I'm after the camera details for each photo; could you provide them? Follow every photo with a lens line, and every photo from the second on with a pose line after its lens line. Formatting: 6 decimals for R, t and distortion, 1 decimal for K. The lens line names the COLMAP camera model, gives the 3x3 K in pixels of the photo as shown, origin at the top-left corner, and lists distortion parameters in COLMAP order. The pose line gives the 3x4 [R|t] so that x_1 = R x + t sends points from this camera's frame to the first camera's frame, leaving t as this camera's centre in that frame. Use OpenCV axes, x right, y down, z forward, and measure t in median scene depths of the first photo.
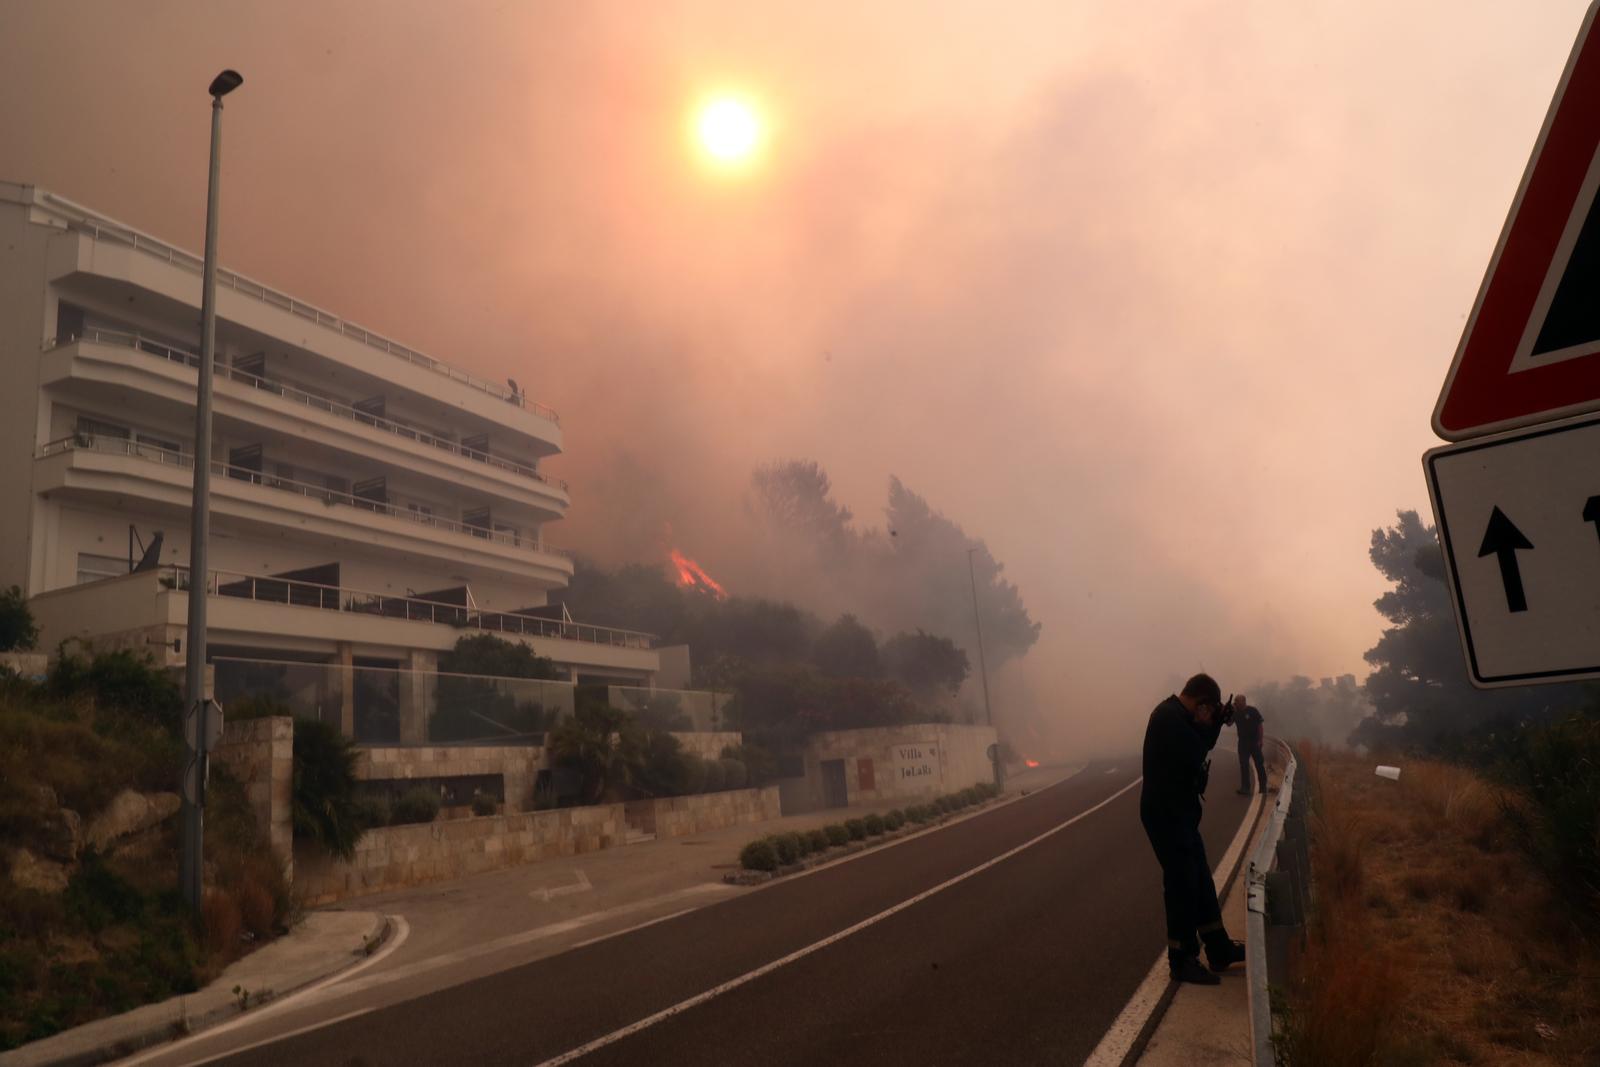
lens RADIAL K [[1089.9, 0, 800.0], [0, 1089.9, 533.5], [0, 0, 1]] dist [-0.098344, 0.070461]
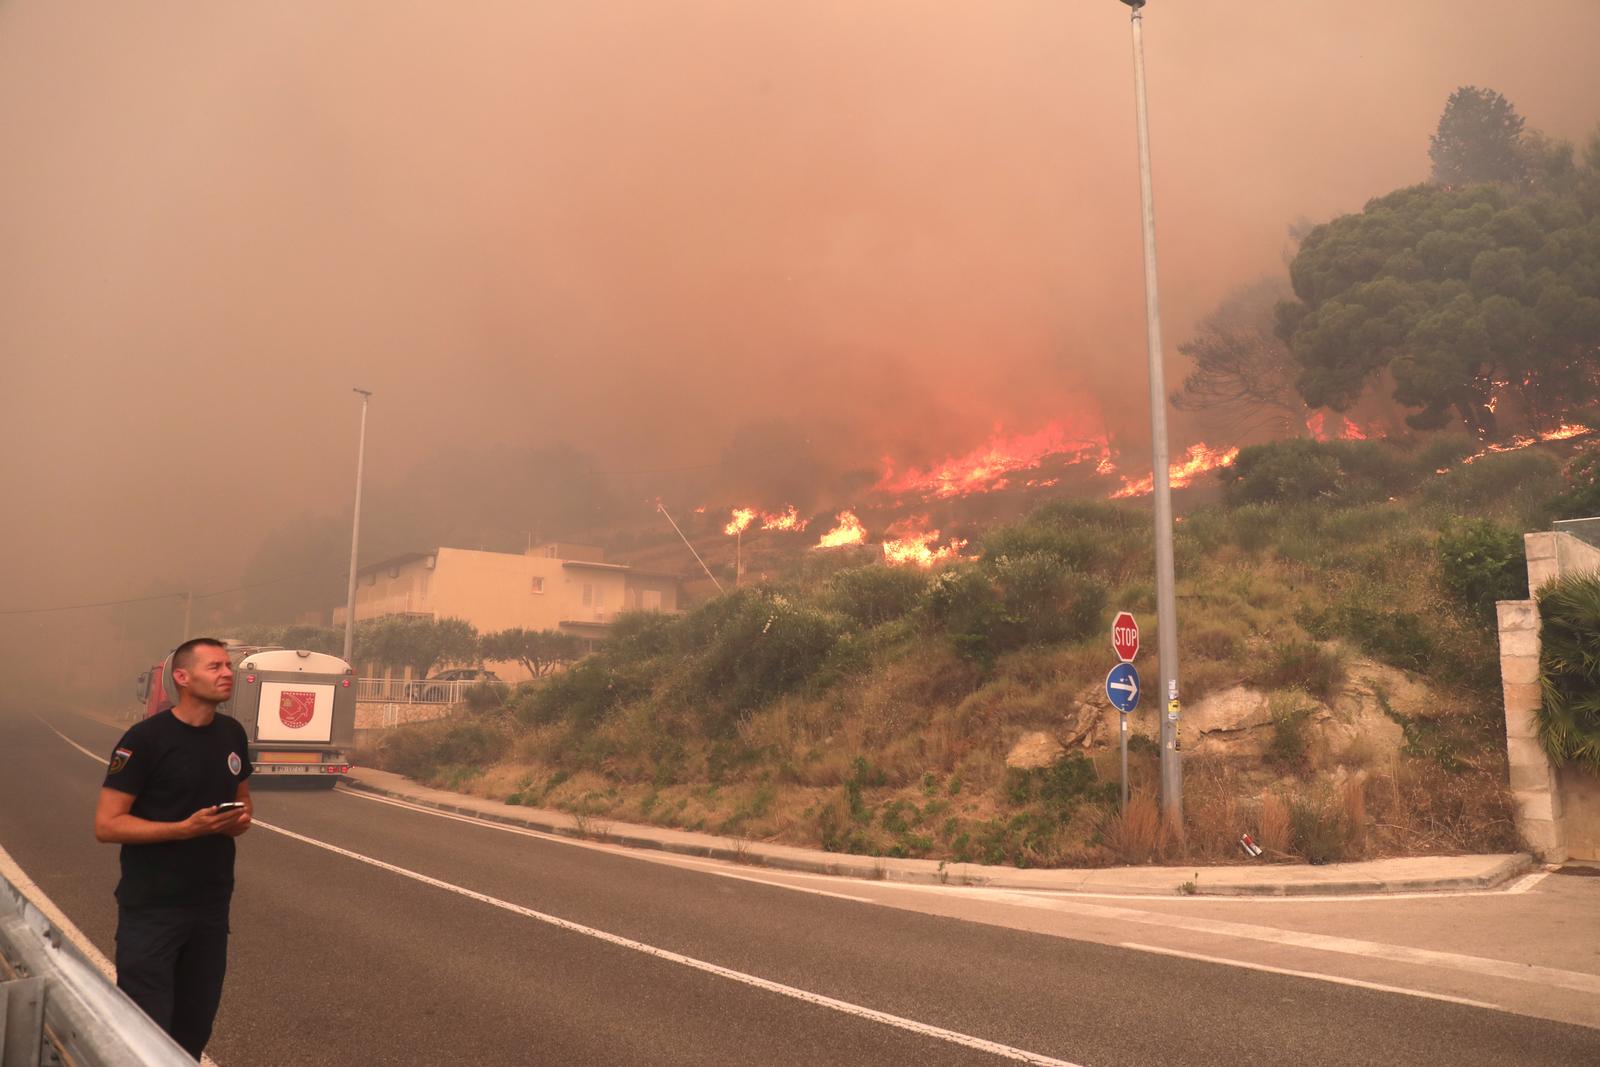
lens RADIAL K [[1089.9, 0, 800.0], [0, 1089.9, 533.5], [0, 0, 1]] dist [-0.098344, 0.070461]
pose [[-0.381673, -0.054683, -0.922678, 0.278373], [0.220613, 0.964007, -0.148391, 0.085219], [0.897583, -0.260192, -0.355872, 0.559552]]
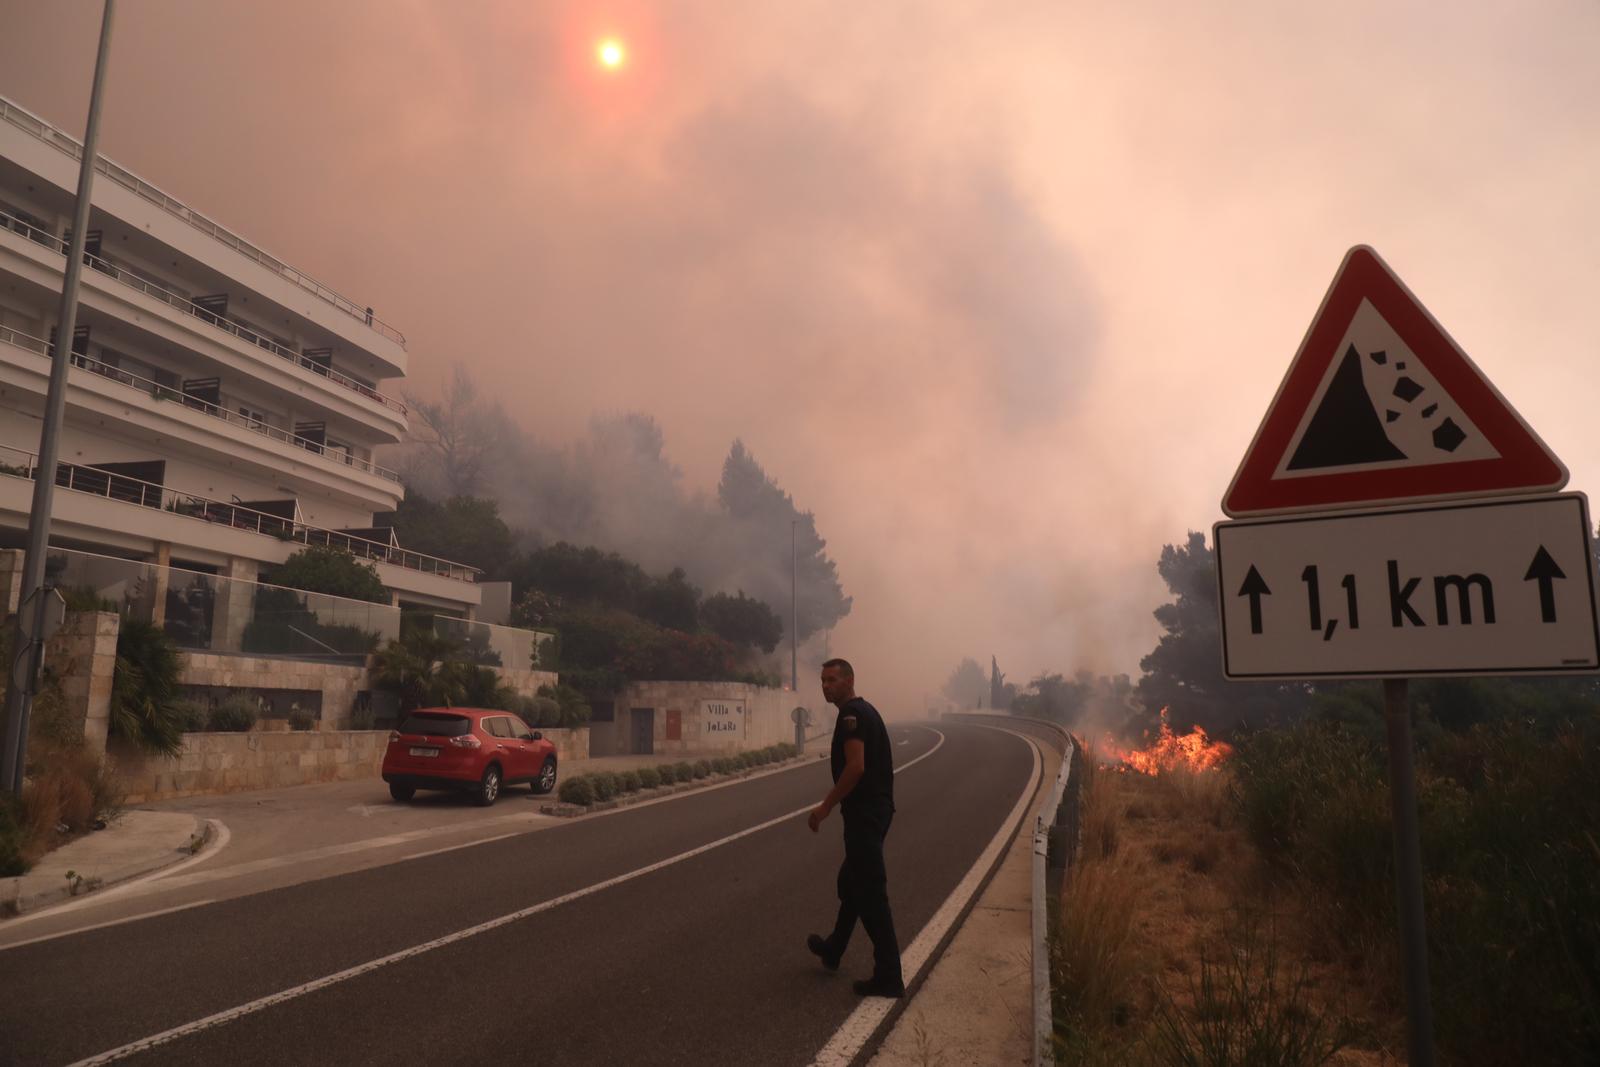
lens RADIAL K [[1073.2, 0, 794.8], [0, 1073.2, 525.8], [0, 0, 1]] dist [-0.095397, 0.057948]
pose [[0.980124, 0.116063, 0.160893, -0.018908], [-0.120820, 0.992472, 0.020068, -0.002415], [-0.157352, -0.039108, 0.986768, -0.031090]]
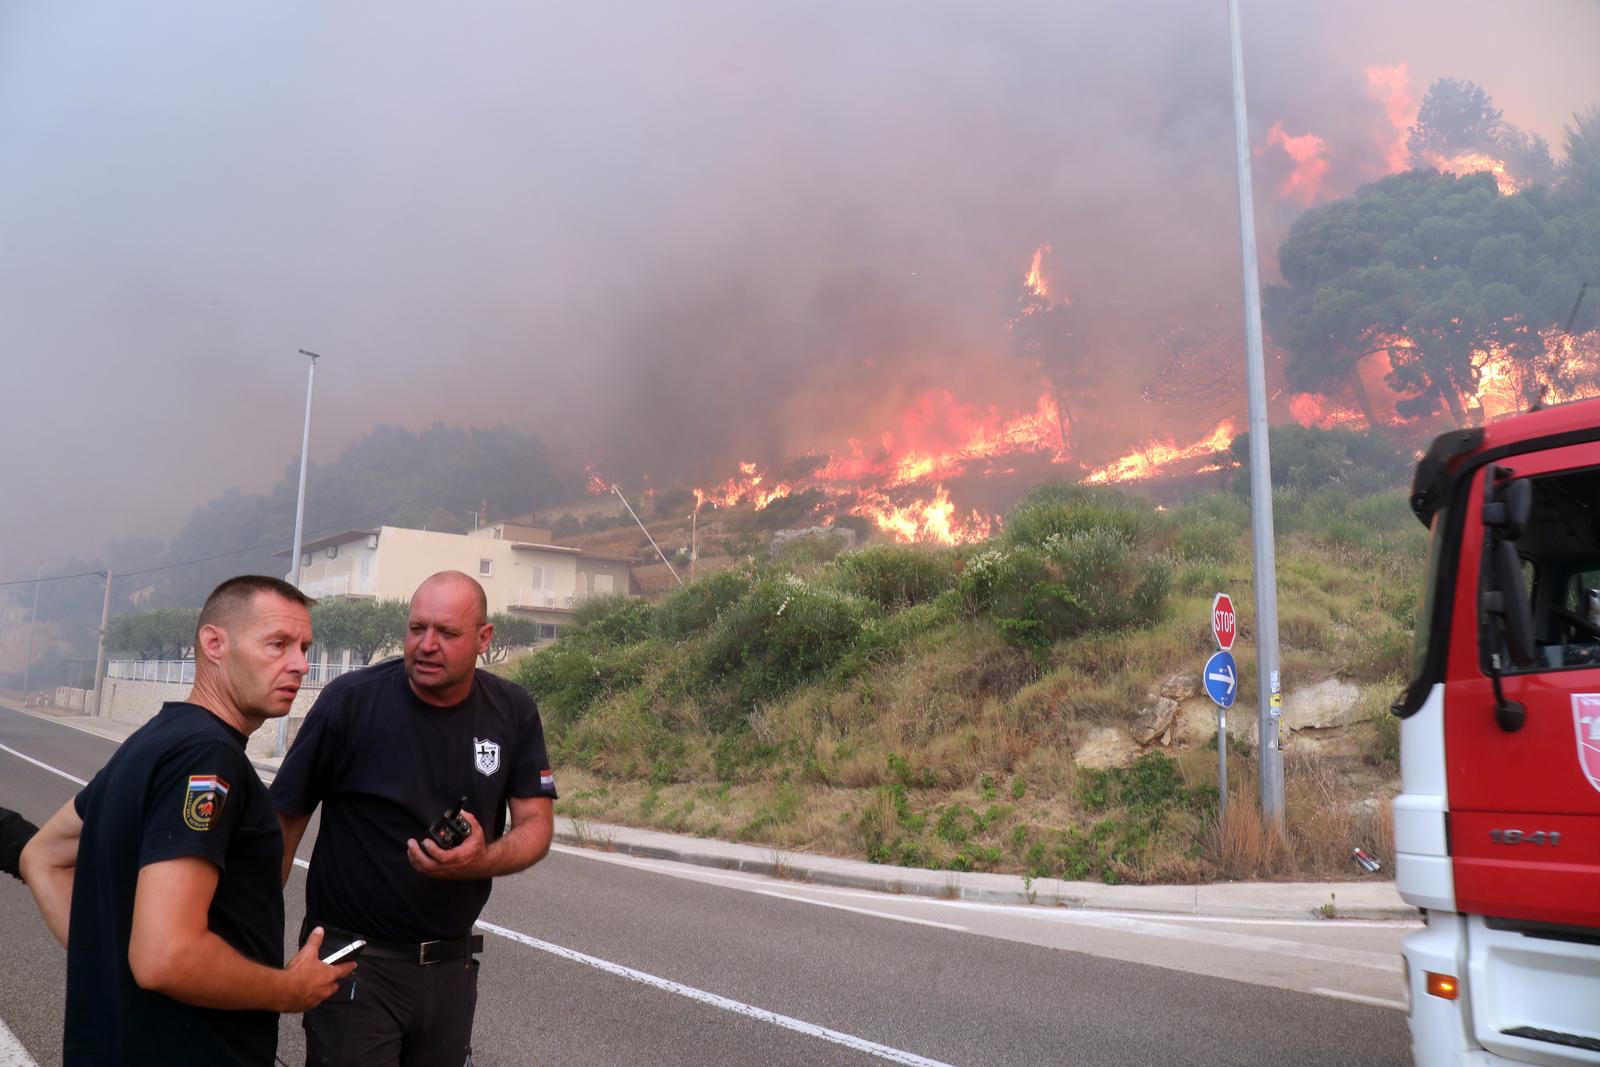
lens RADIAL K [[1095.6, 0, 800.0], [0, 1095.6, 533.5], [0, 0, 1]] dist [-0.116253, 0.113234]
pose [[-0.327882, -0.051174, -0.943331, 0.229040], [0.212942, 0.968832, -0.126571, 0.073382], [0.920407, -0.242375, -0.306766, 0.483293]]
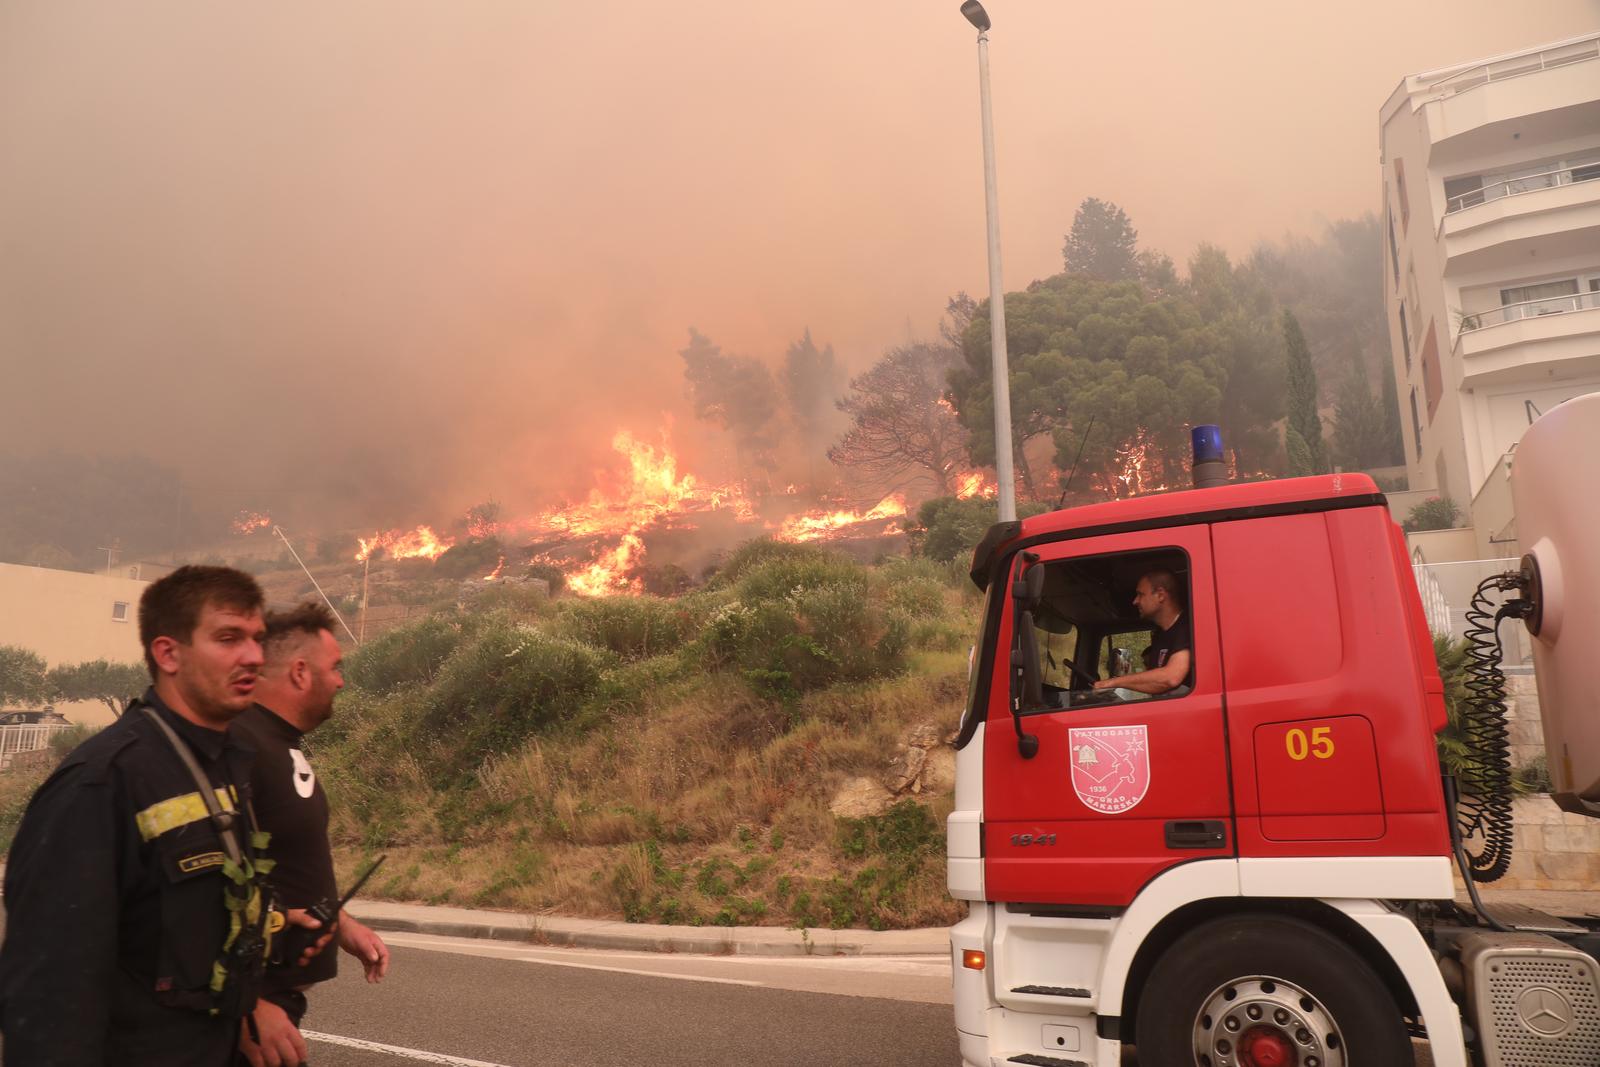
lens RADIAL K [[1095.6, 0, 800.0], [0, 1095.6, 533.5], [0, 0, 1]] dist [-0.116253, 0.113234]
pose [[-0.032362, -0.105845, -0.993856, 0.231072], [0.217249, 0.969857, -0.110363, 0.065732], [0.975580, -0.219486, -0.008392, 0.437780]]
